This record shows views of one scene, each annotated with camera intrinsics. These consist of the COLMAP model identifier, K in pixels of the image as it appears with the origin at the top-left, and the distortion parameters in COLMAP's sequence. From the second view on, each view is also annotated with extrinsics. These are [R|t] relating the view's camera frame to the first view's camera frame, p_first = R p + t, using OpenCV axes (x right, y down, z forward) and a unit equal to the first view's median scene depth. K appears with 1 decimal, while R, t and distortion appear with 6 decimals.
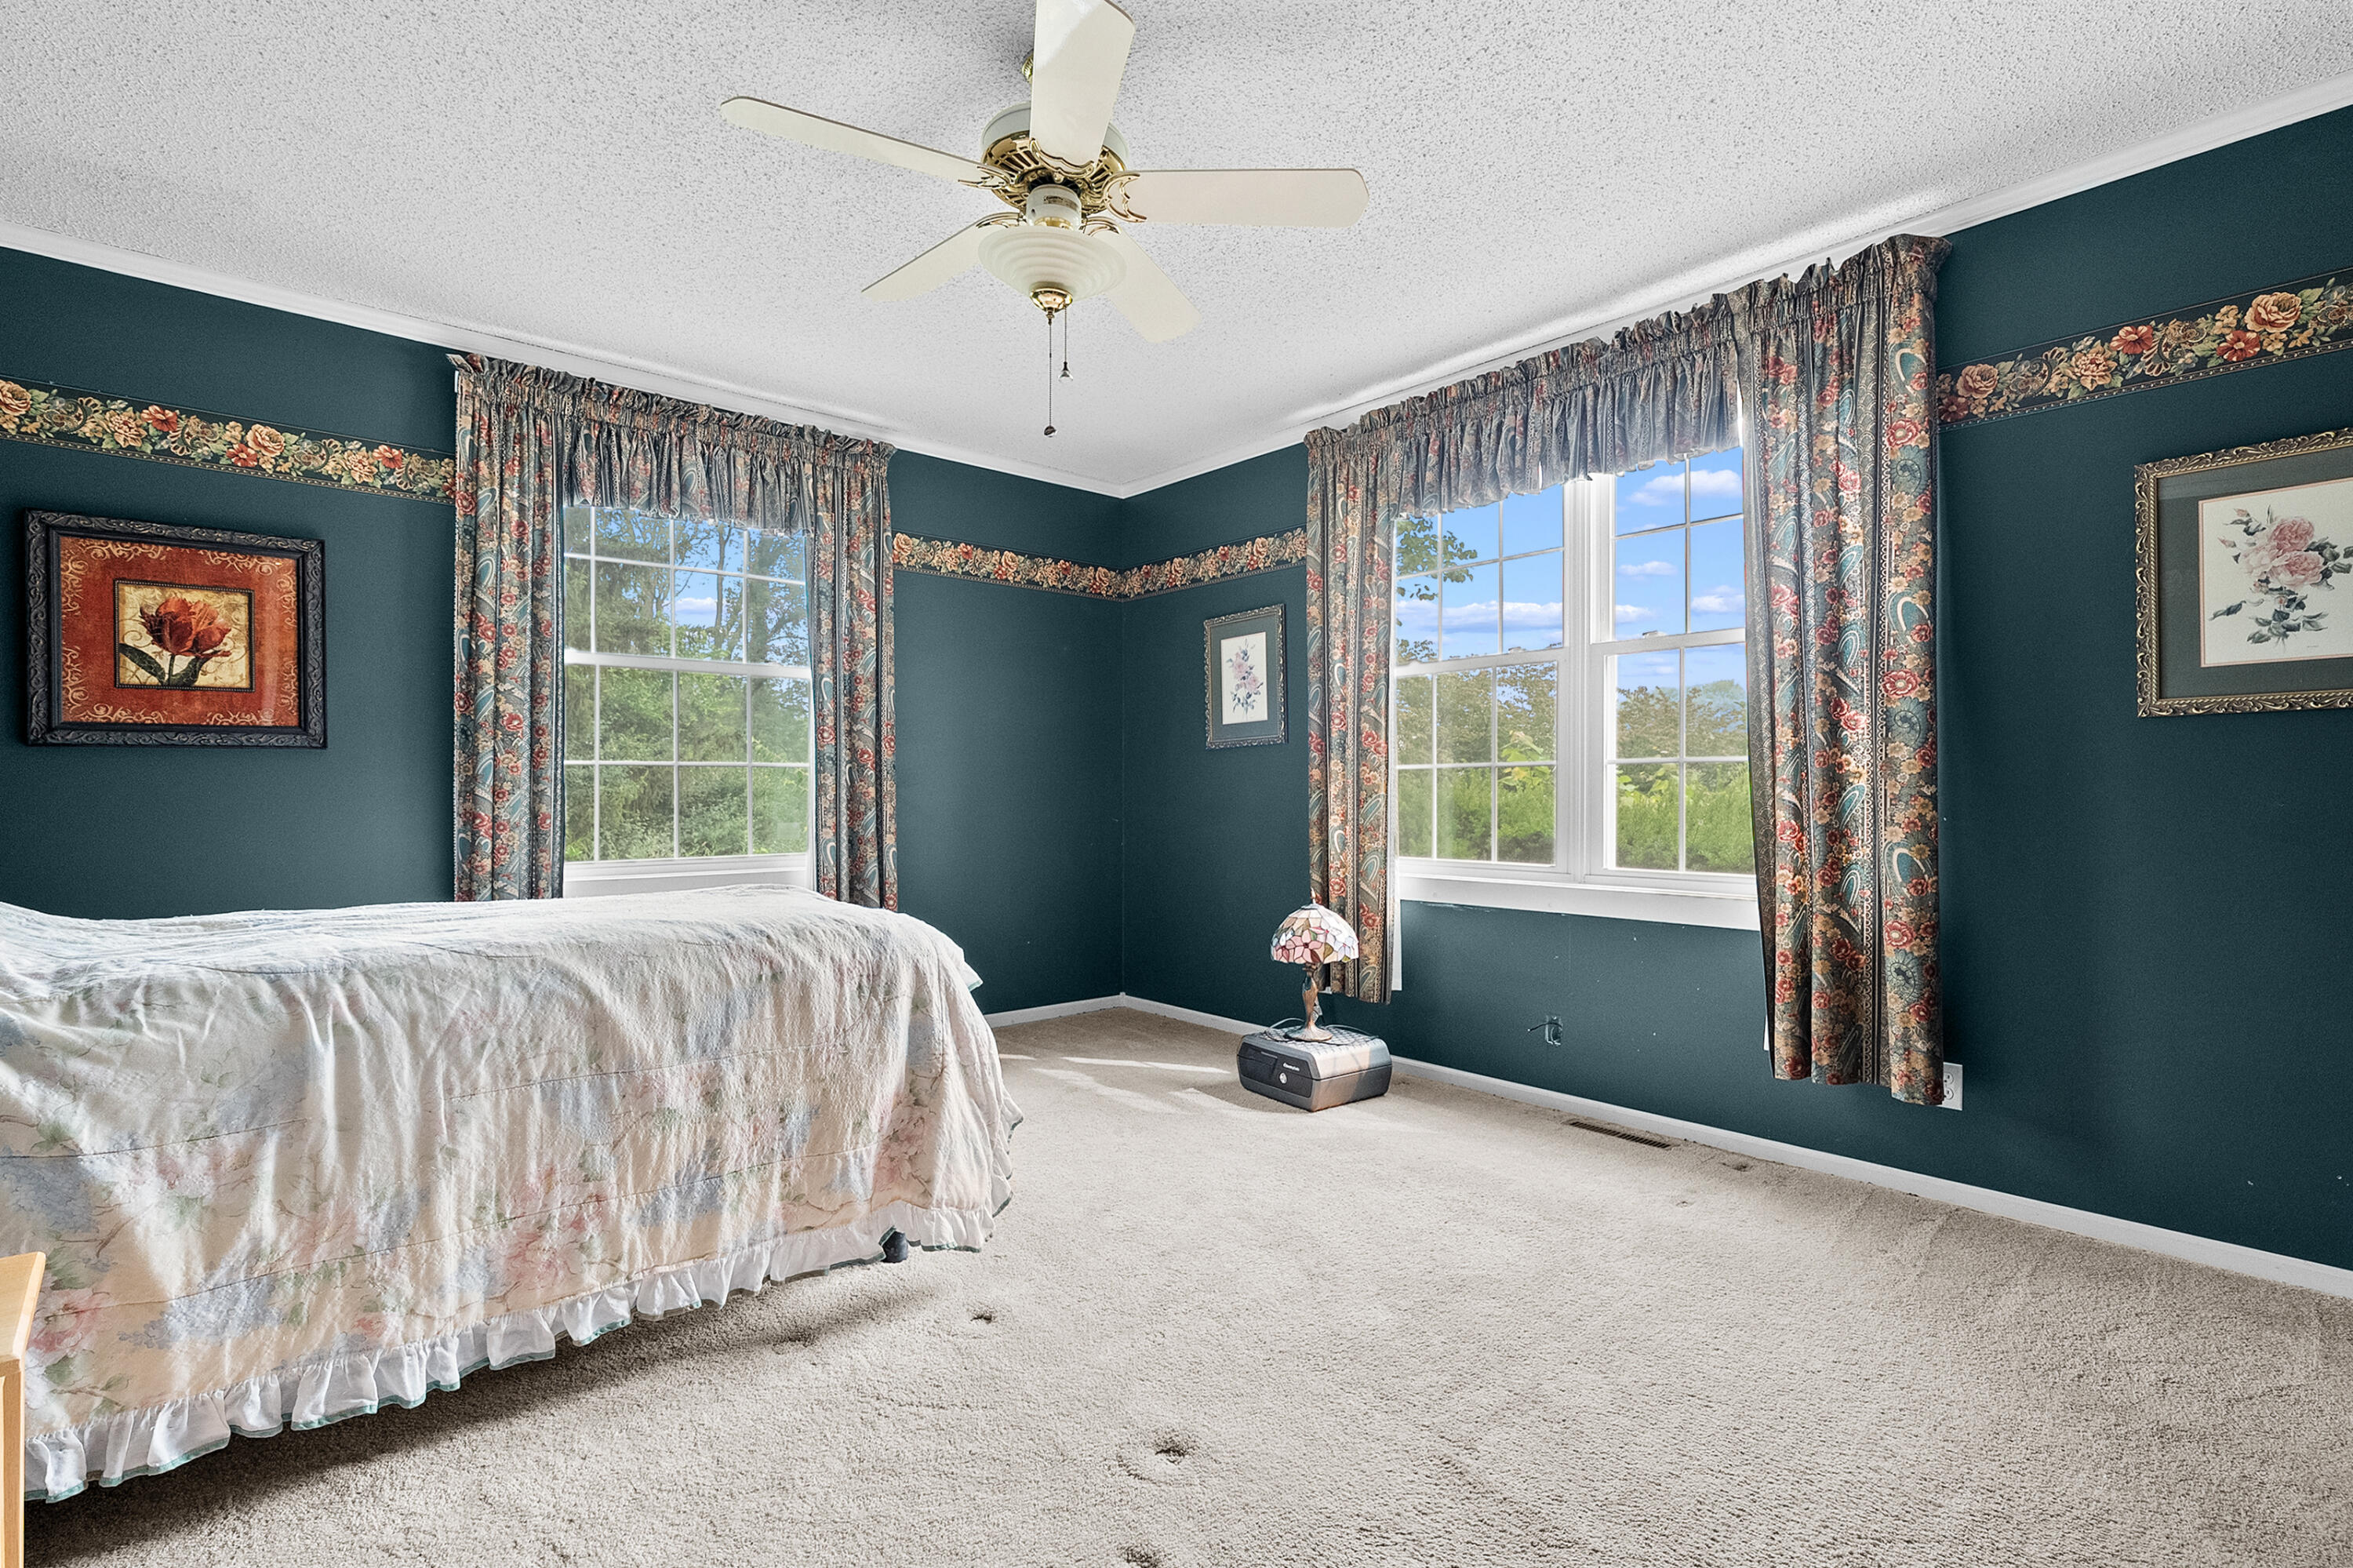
lens RADIAL K [[1089.0, 0, 1174.2], [0, 1089.0, 771.9], [0, 0, 1]] dist [-0.001604, 0.000033]
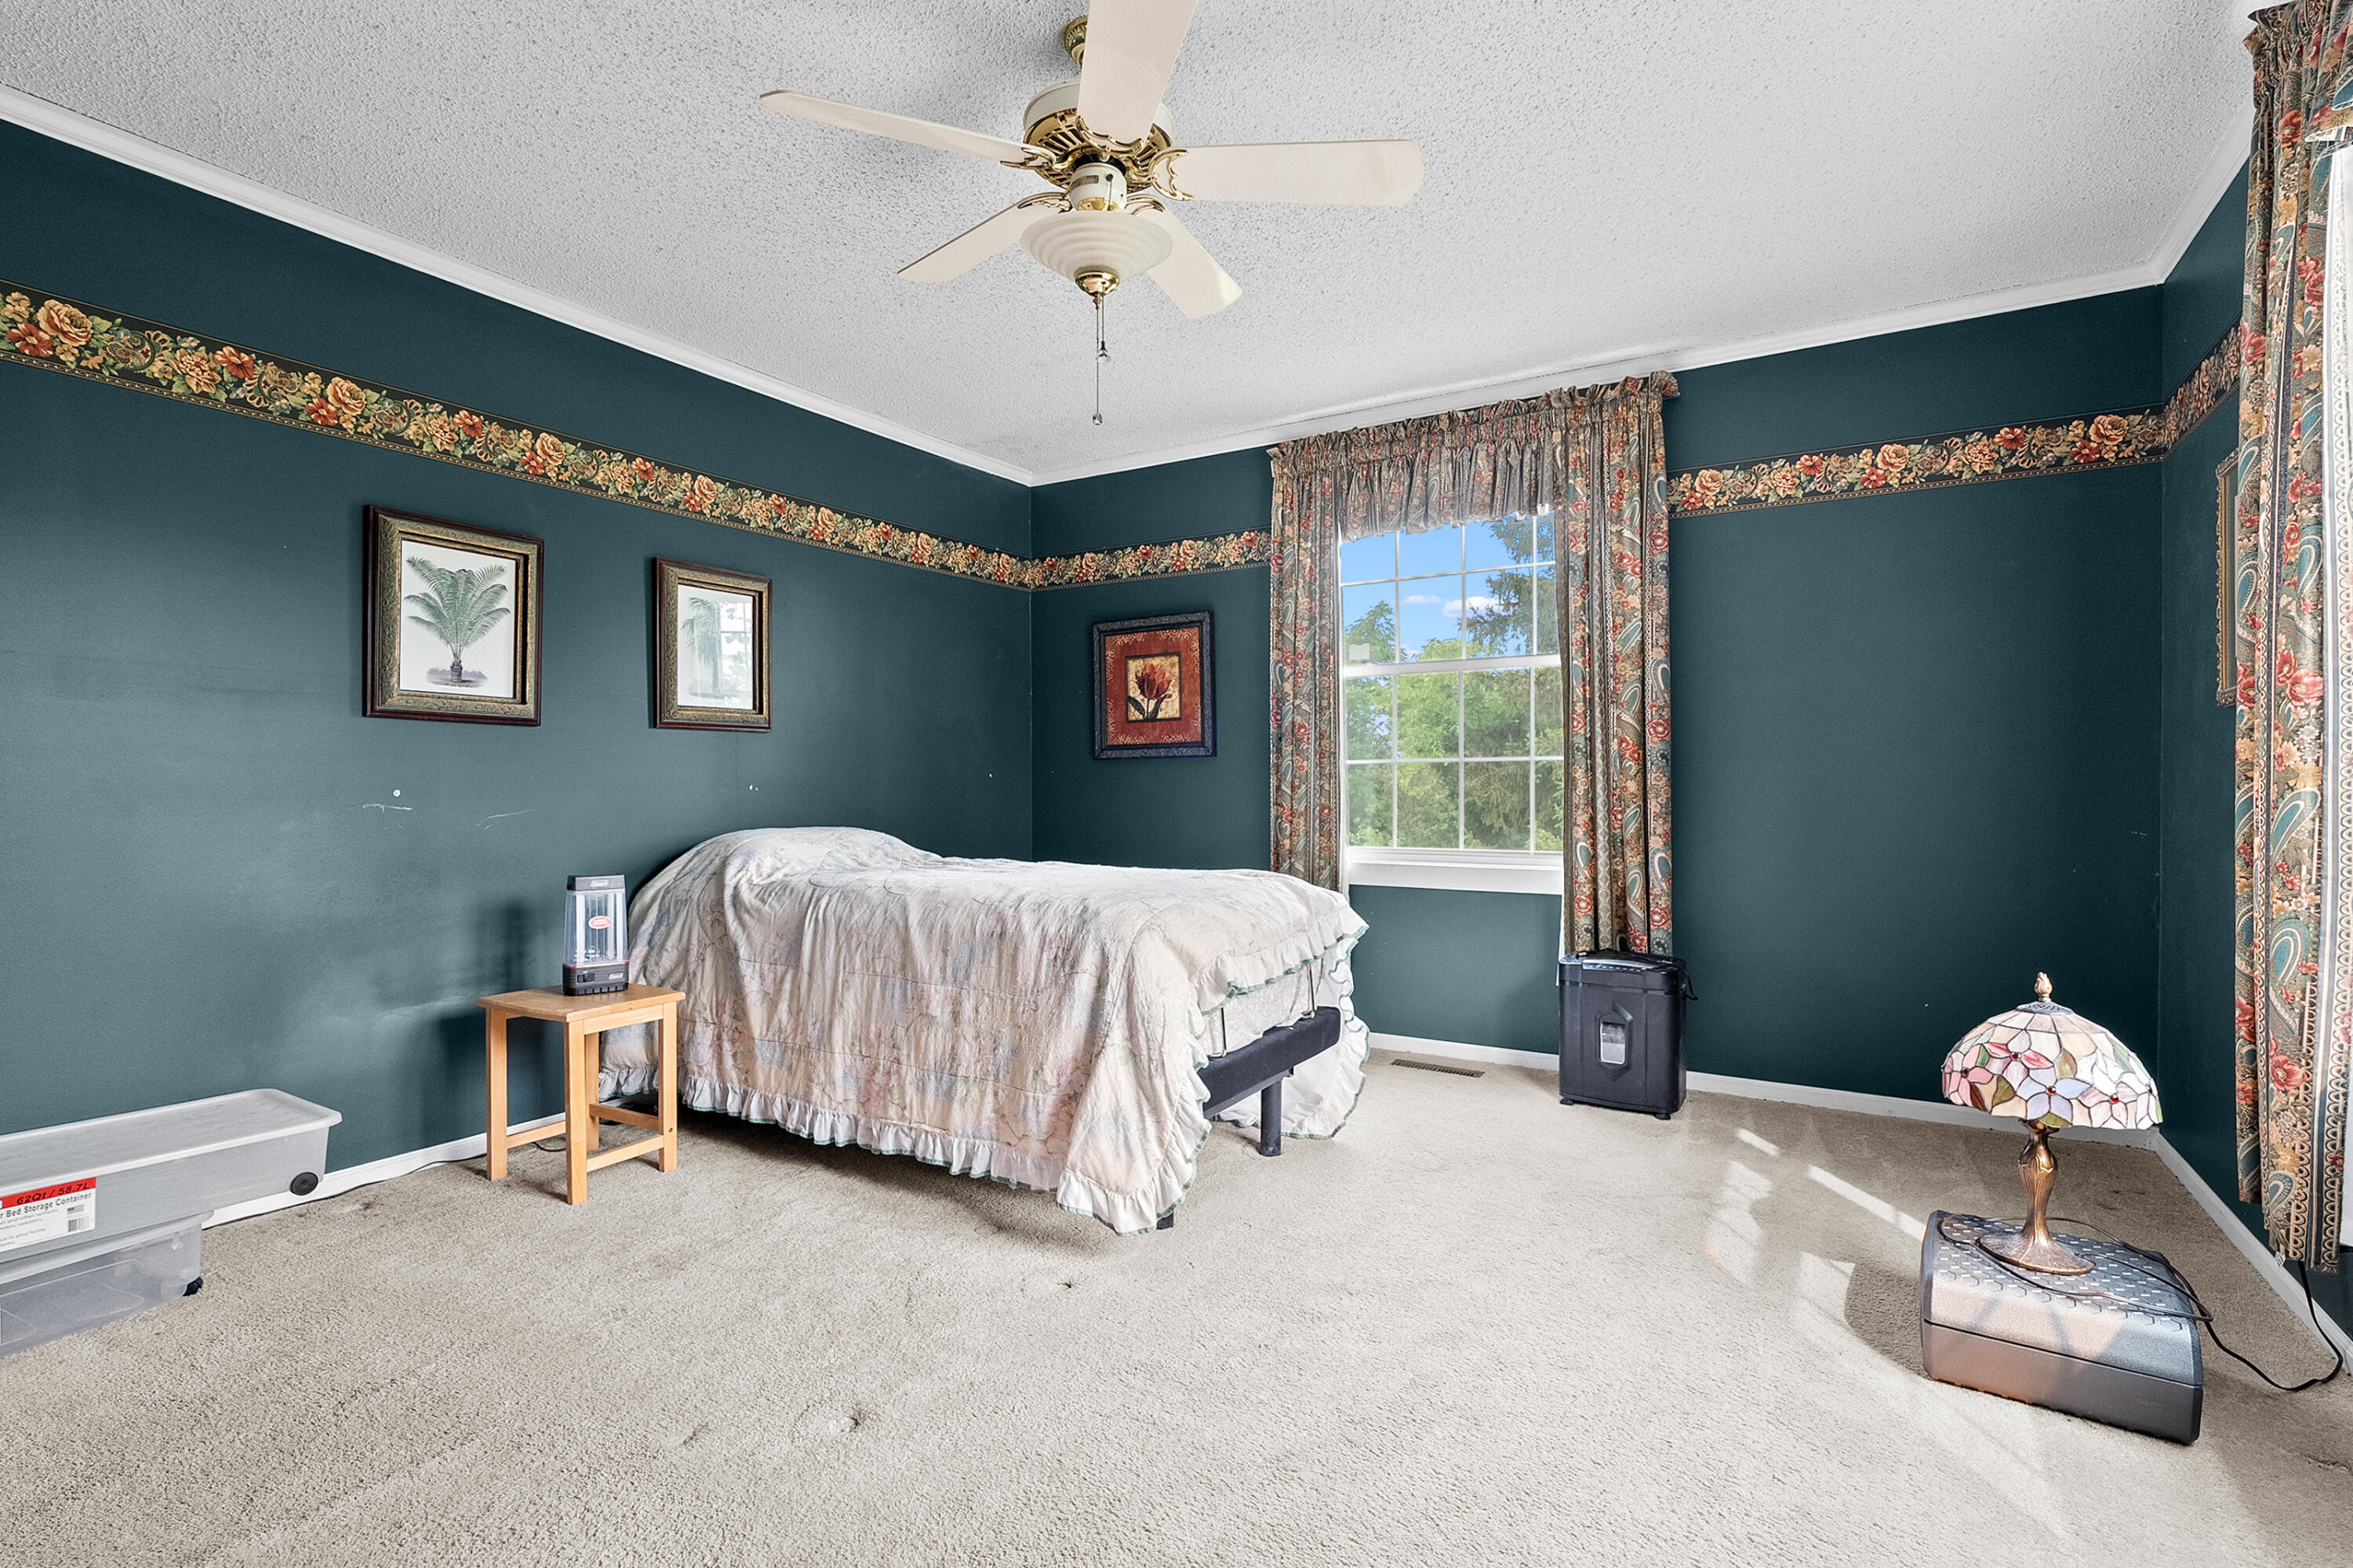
lens RADIAL K [[1089.0, 0, 1175.1], [0, 1089.0, 782.0], [0, 0, 1]] dist [-0.002168, -0.000503]
pose [[0.307280, -0.003215, -0.951614, 0.609303], [0.018252, 0.999830, 0.002516, 0.008628], [0.951444, -0.018142, 0.307286, 0.554971]]
